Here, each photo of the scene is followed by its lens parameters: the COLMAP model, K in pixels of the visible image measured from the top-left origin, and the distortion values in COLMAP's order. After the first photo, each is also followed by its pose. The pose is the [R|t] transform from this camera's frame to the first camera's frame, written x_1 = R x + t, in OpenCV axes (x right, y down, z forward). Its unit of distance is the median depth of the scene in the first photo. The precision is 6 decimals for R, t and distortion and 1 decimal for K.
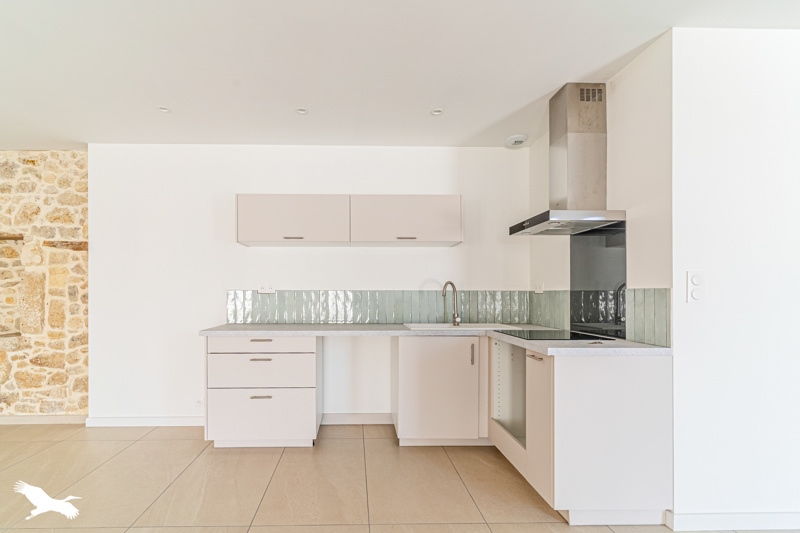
lens RADIAL K [[410.2, 0, 360.8], [0, 410.2, 295.7], [0, 0, 1]] dist [-0.001699, -0.000329]
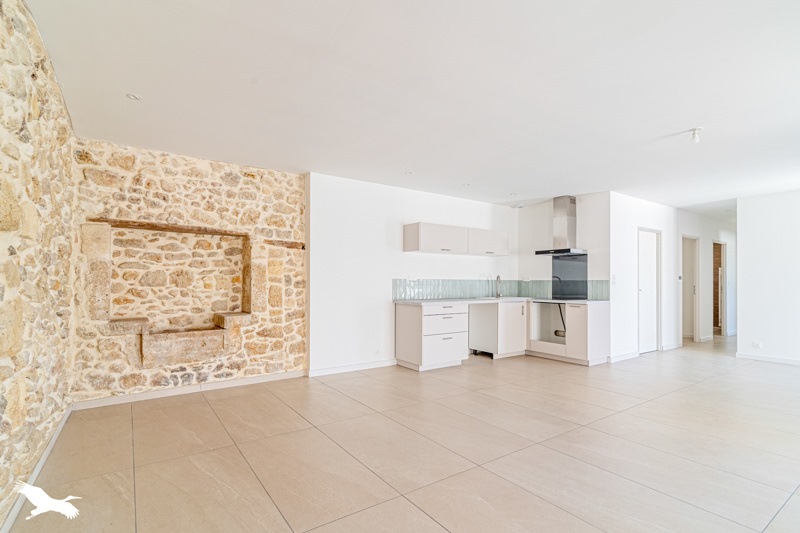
lens RADIAL K [[386.8, 0, 392.0], [0, 386.8, 280.4], [0, 0, 1]] dist [-0.000118, 0.000001]
pose [[0.832859, 0.004191, 0.553470, -1.116445], [-0.001335, 0.999984, -0.005563, 0.000549], [-0.553484, 0.003894, 0.832851, -0.229923]]
